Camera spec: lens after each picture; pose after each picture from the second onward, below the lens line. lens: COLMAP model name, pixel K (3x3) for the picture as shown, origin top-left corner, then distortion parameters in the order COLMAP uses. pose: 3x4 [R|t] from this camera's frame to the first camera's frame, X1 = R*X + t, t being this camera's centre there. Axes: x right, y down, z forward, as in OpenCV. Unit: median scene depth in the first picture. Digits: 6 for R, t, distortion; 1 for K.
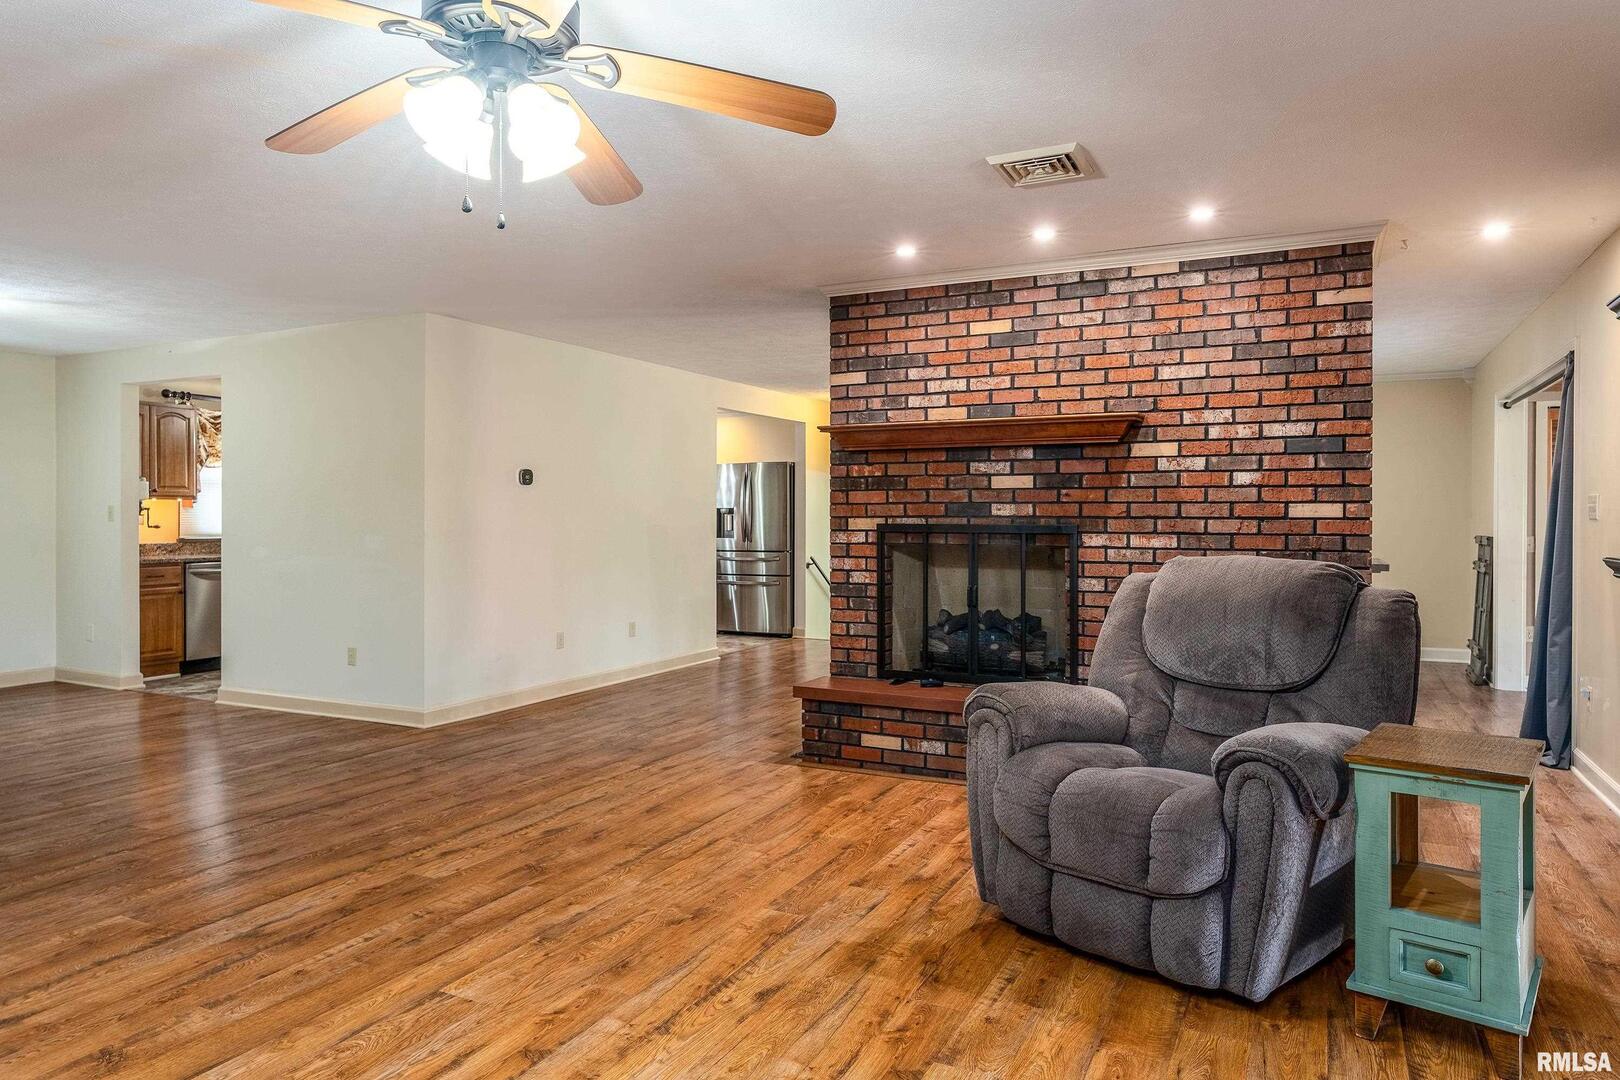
lens RADIAL K [[1011.3, 0, 810.7], [0, 1011.3, 522.1], [0, 0, 1]] dist [-0.001476, 0.001412]
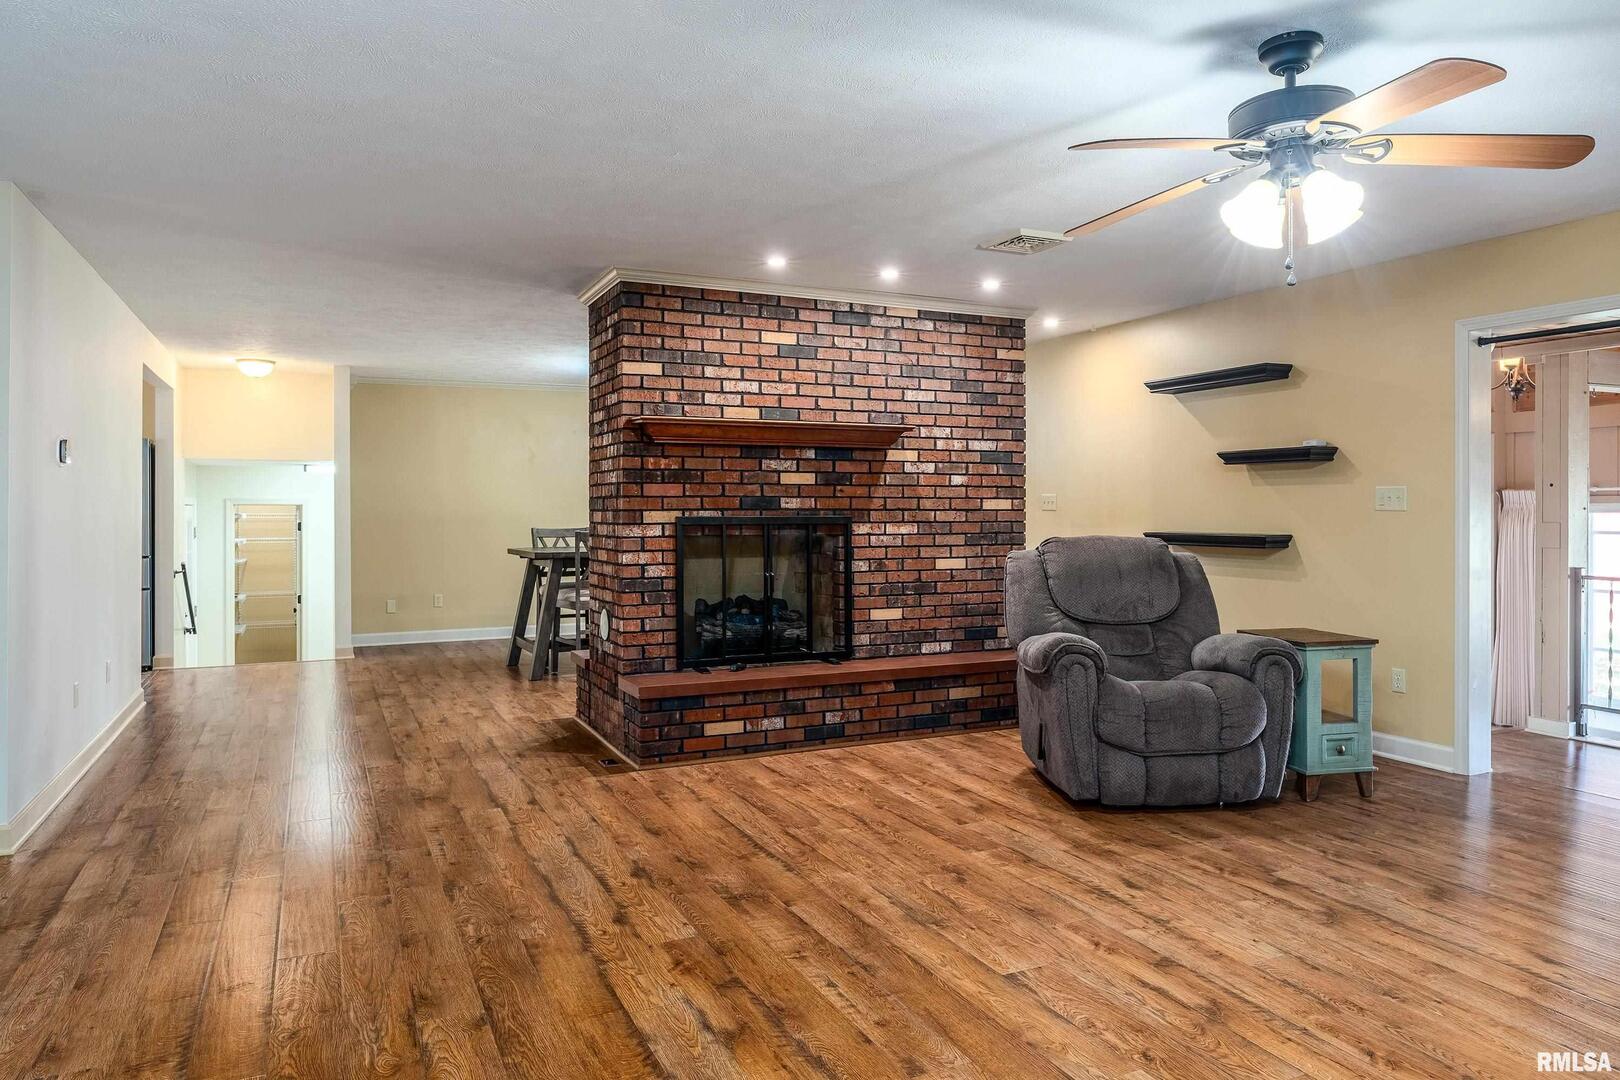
lens RADIAL K [[1047.7, 0, 811.2], [0, 1047.7, 510.4], [0, 0, 1]] dist [-0.001247, 0.000362]
pose [[0.620528, -0.003059, 0.784178, -0.753566], [0.006378, 0.999979, -0.001146, -0.002880], [-0.784158, 0.005713, 0.620535, 0.282744]]
